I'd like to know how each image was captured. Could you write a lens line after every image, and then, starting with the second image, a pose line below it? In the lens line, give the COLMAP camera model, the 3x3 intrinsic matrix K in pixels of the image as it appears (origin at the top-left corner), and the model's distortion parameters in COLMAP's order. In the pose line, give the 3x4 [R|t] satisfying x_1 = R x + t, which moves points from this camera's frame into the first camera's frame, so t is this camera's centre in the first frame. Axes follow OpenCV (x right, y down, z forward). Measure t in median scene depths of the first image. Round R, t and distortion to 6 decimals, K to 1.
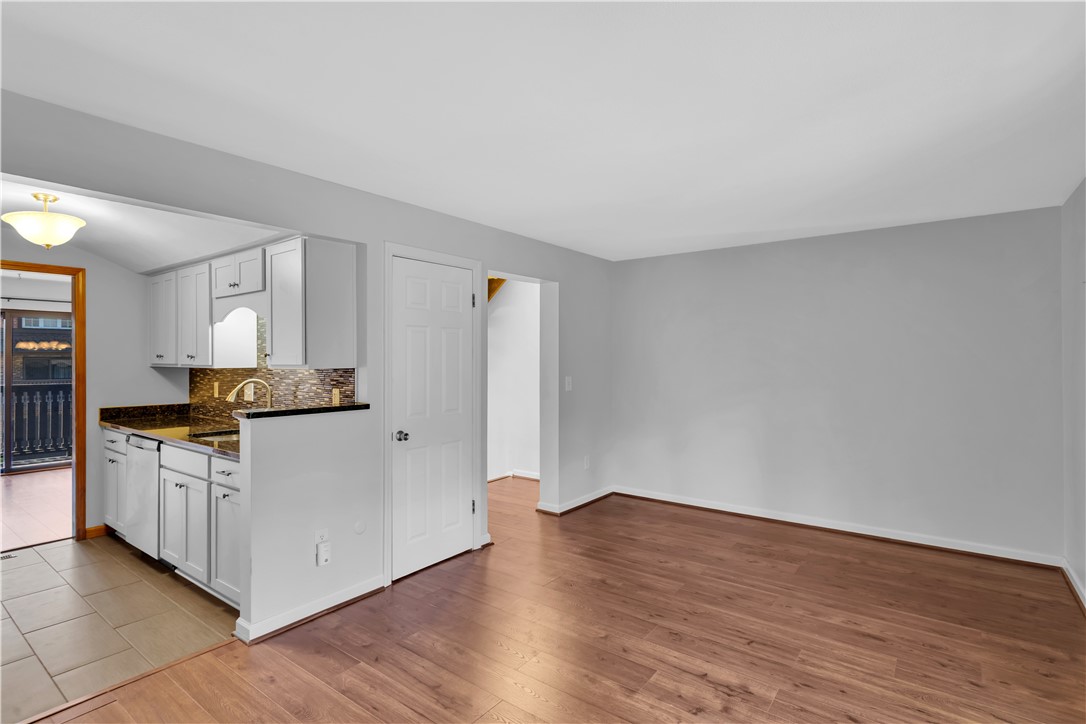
lens RADIAL K [[530.7, 0, 527.6], [0, 530.7, 353.9], [0, 0, 1]] dist [-0.002998, 0.003371]
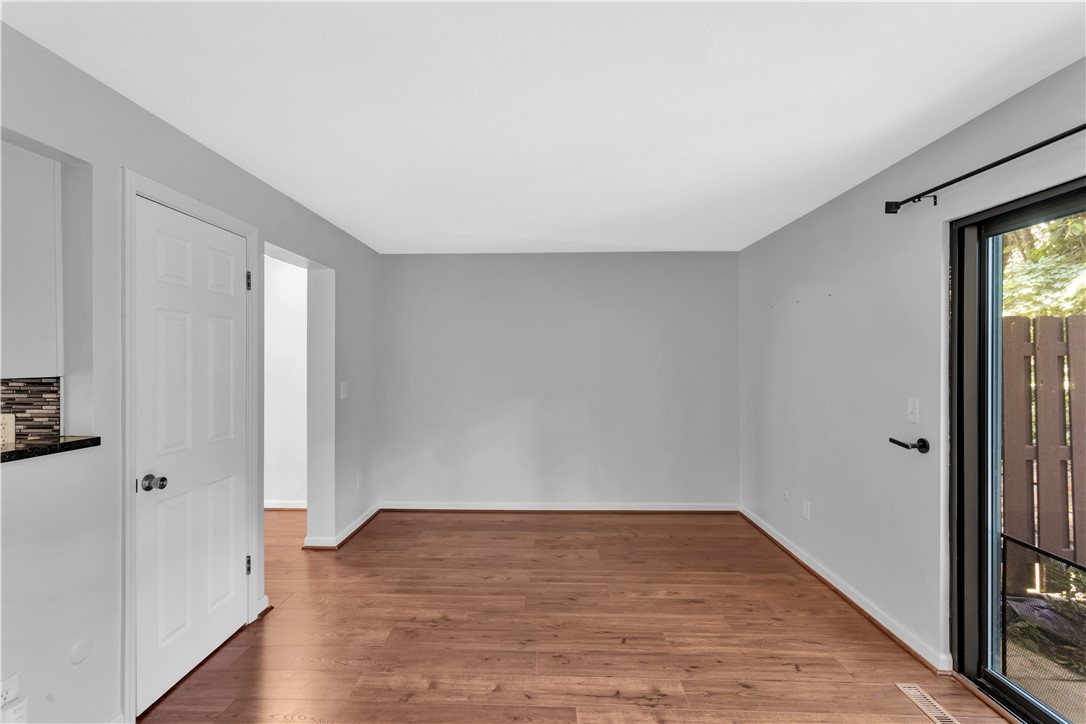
lens RADIAL K [[507.4, 0, 531.7], [0, 507.4, 362.6], [0, 0, 1]] dist [-0.001371, 0.001082]
pose [[0.813030, -0.000632, 0.582222, -0.212937], [-0.004037, 0.999969, 0.006723, 0.005310], [-0.582208, -0.007817, 0.813002, 0.236560]]
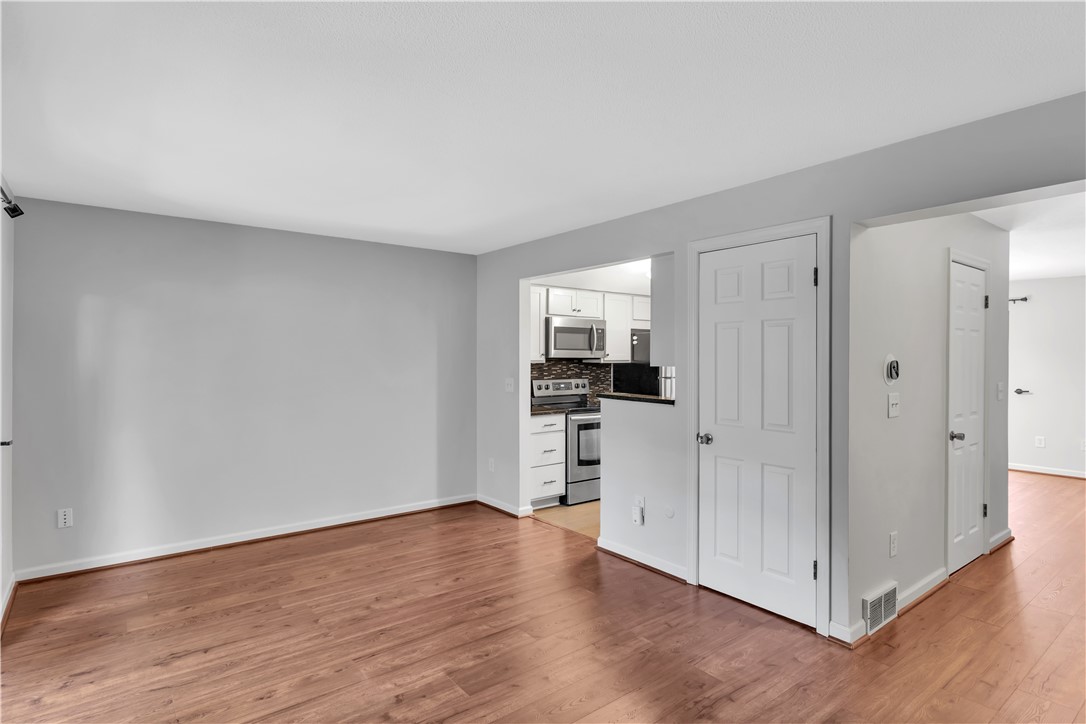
lens RADIAL K [[565.2, 0, 538.7], [0, 565.2, 358.3], [0, 0, 1]] dist [-0.001518, 0.001138]
pose [[-0.245136, 0.006440, -0.969467, 0.786906], [0.001541, 0.999979, 0.006253, 0.002355], [0.969487, 0.000039, -0.245141, 0.917967]]
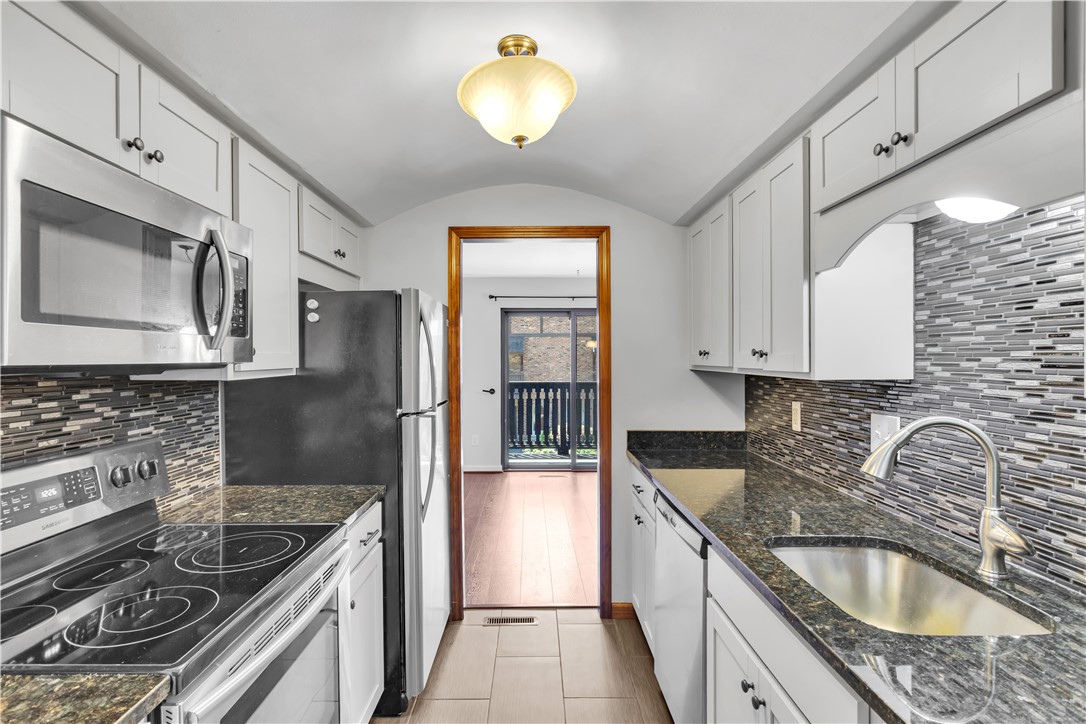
lens RADIAL K [[530.7, 0, 535.5], [0, 530.7, 360.5], [0, 0, 1]] dist [-0.002998, 0.003371]
pose [[0.616684, 0.006754, -0.787182, -0.424814], [0.004964, 0.999910, 0.012469, 0.005183], [0.787195, -0.011597, 0.616595, 0.602966]]
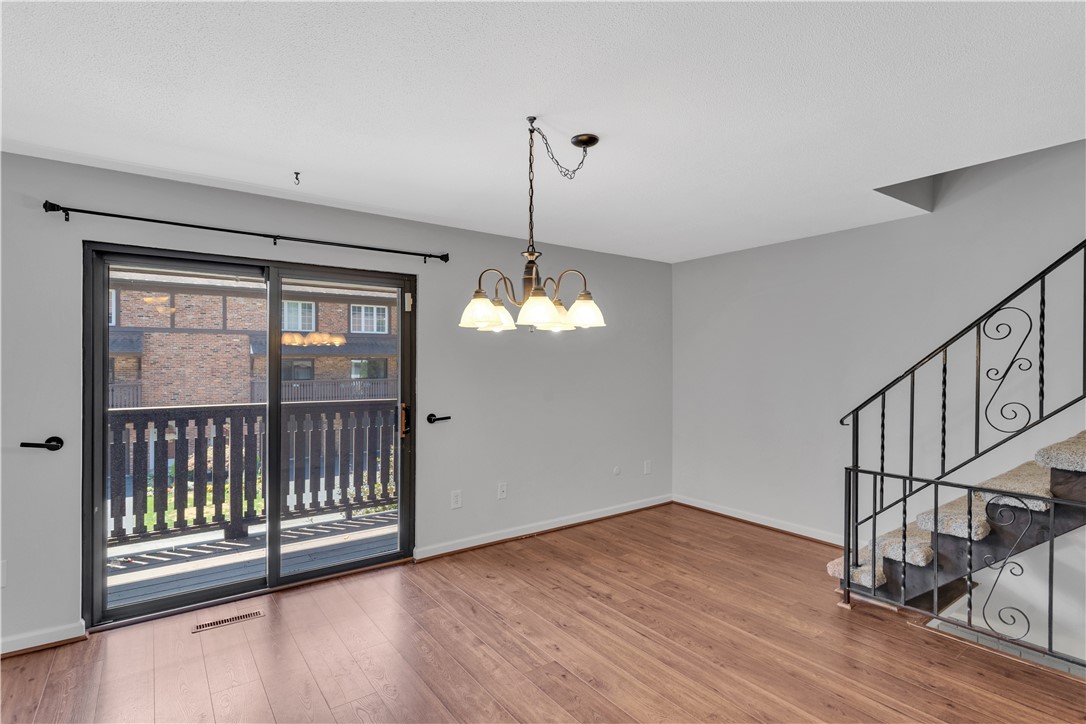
lens RADIAL K [[530.7, 0, 542.0], [0, 530.7, 362.5], [0, 0, 1]] dist [-0.002998, 0.003371]
pose [[0.960252, 0.005980, -0.279072, -1.135923], [-0.003272, 0.999943, 0.010167, 0.010612], [0.279116, -0.008850, 0.960216, 1.124115]]
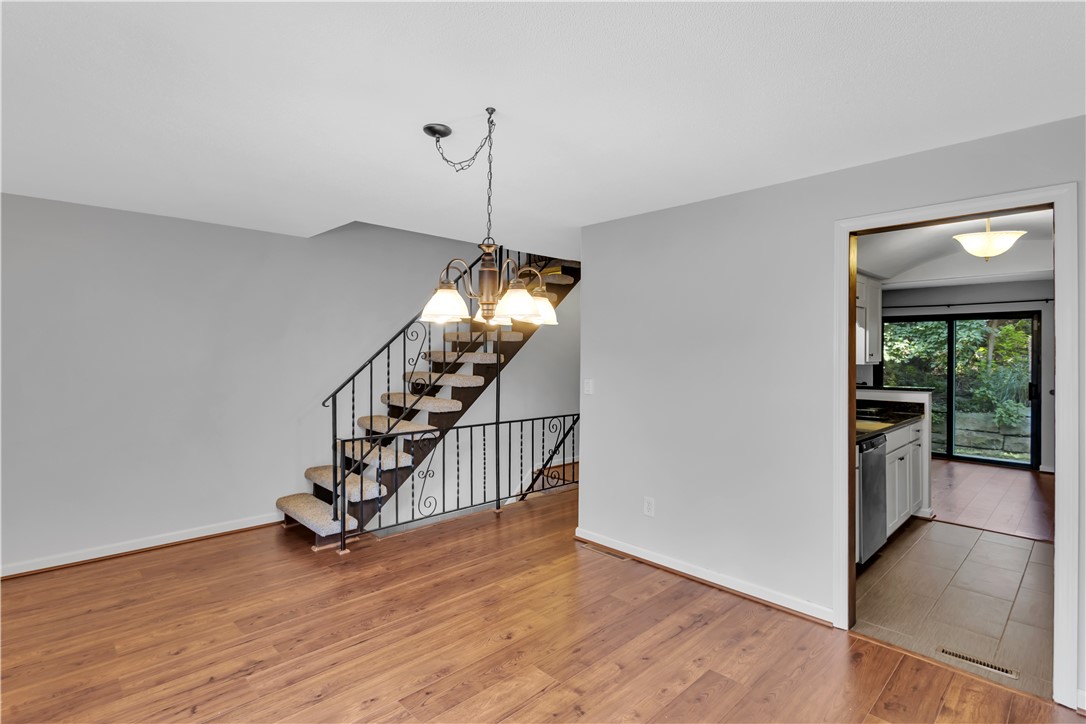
lens RADIAL K [[530.7, 0, 512.5], [0, 530.7, 362.6], [0, 0, 1]] dist [-0.002998, 0.003371]
pose [[0.175494, -0.008269, 0.984446, -1.747438], [-0.010281, 0.999895, 0.010232, 0.017694], [-0.984427, -0.011917, 0.175390, 1.489775]]
